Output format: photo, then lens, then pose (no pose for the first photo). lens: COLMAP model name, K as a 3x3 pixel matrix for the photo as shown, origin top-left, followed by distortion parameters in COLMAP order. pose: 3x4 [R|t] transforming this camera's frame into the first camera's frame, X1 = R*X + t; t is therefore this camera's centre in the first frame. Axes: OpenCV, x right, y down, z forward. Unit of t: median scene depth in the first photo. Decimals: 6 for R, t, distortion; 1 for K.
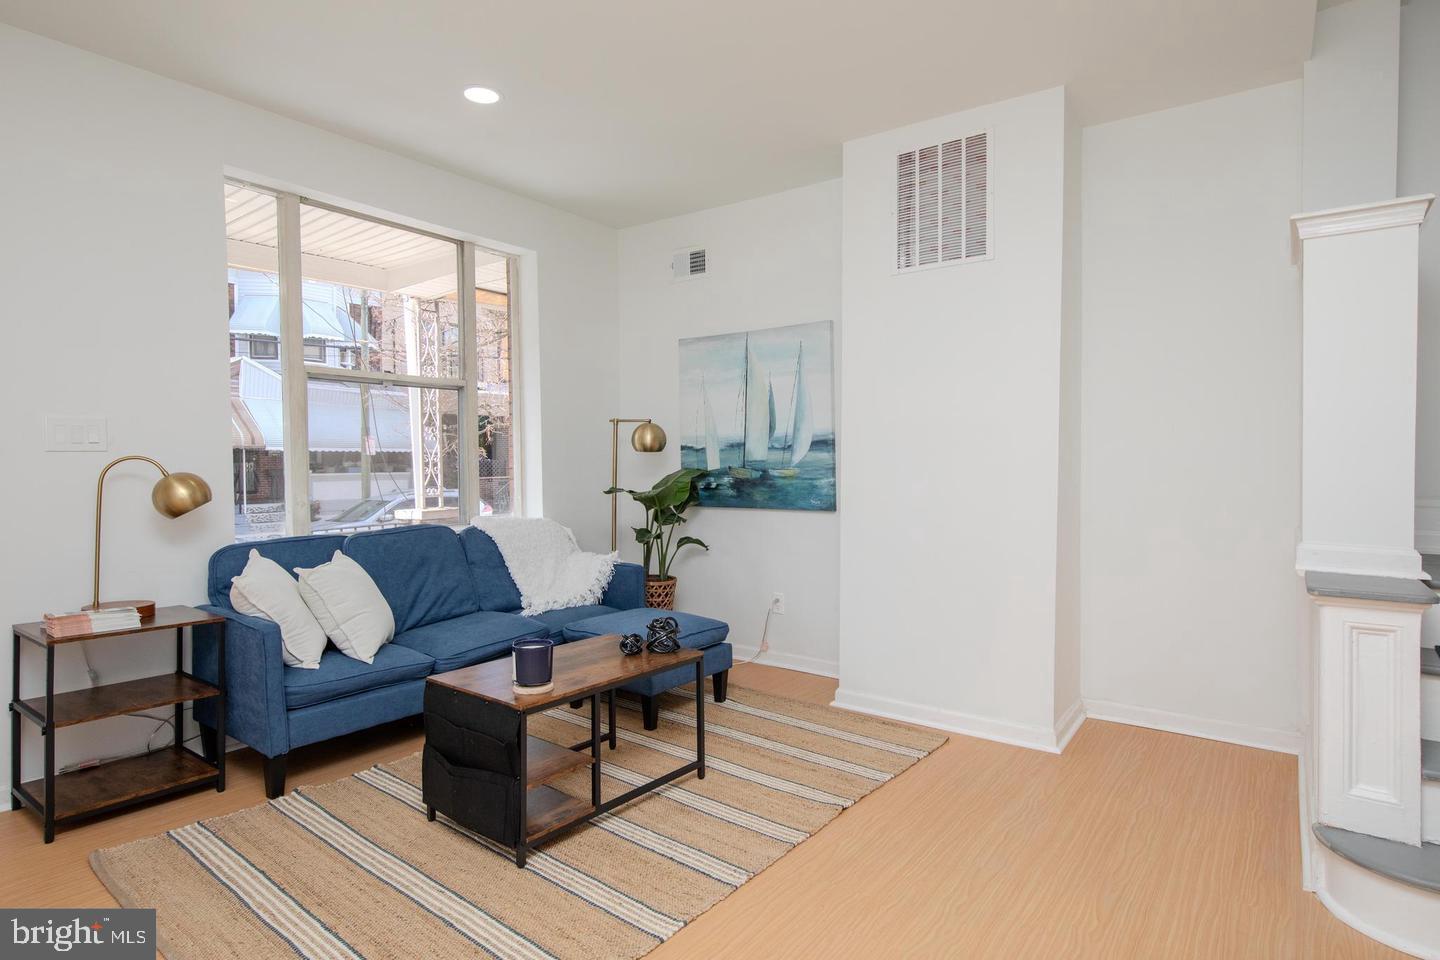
lens RADIAL K [[727.0, 0, 726.9], [0, 727.0, 475.3], [0, 0, 1]] dist [0.004017, 0.000386]
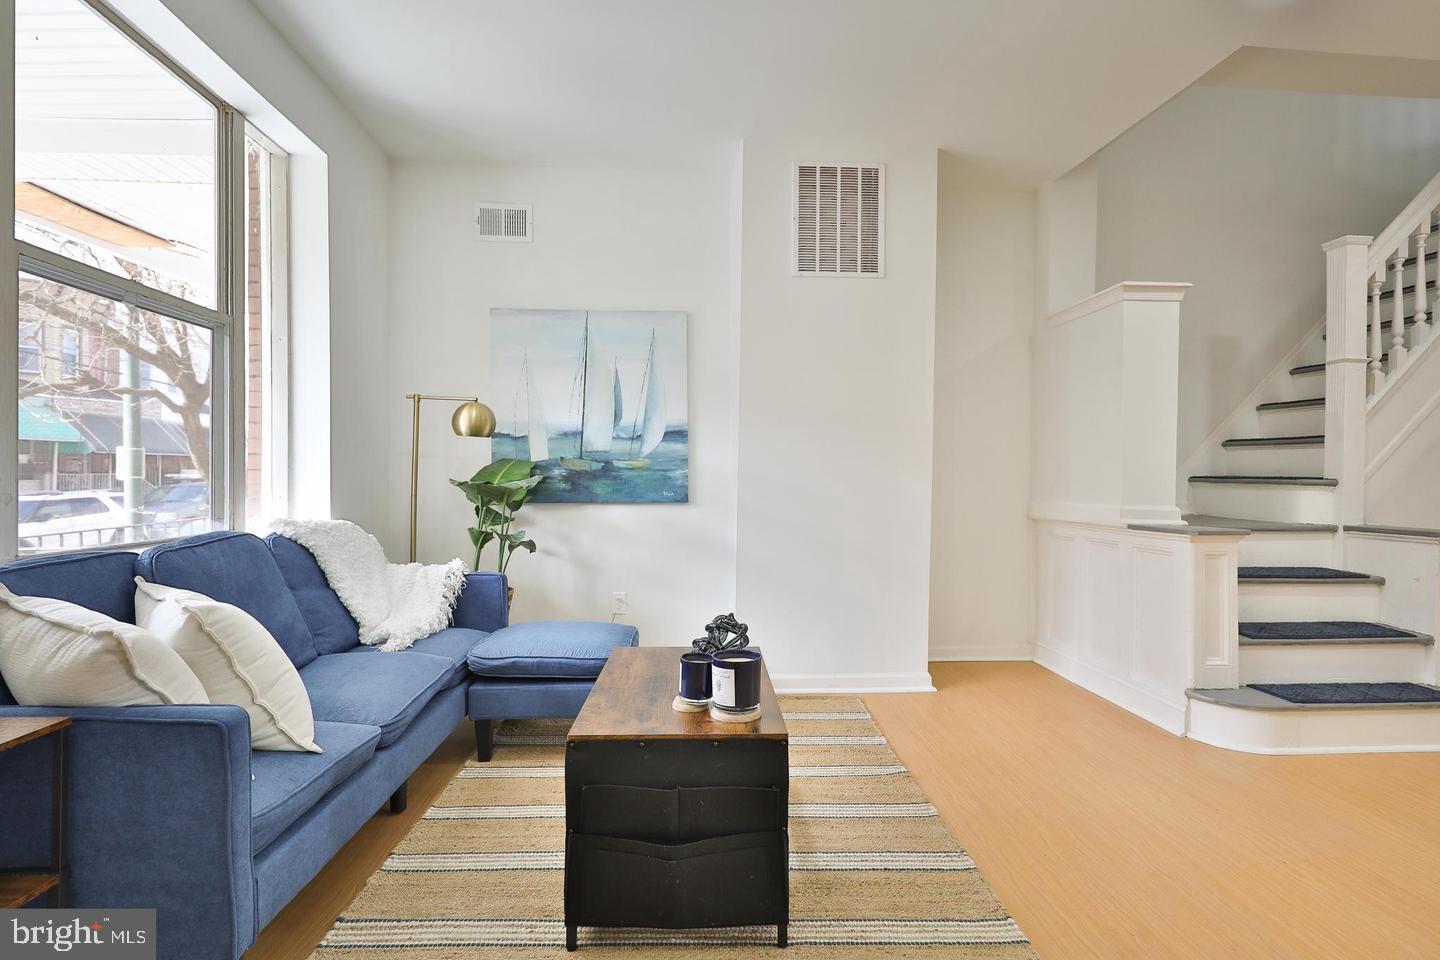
lens RADIAL K [[678.9, 0, 723.7], [0, 678.9, 477.1], [0, 0, 1]] dist [0.004370, -0.000612]
pose [[0.785301, 0.003217, 0.619106, -0.377829], [0.006286, 0.999894, -0.013169, 0.026158], [-0.619082, 0.014233, 0.785197, 0.228976]]
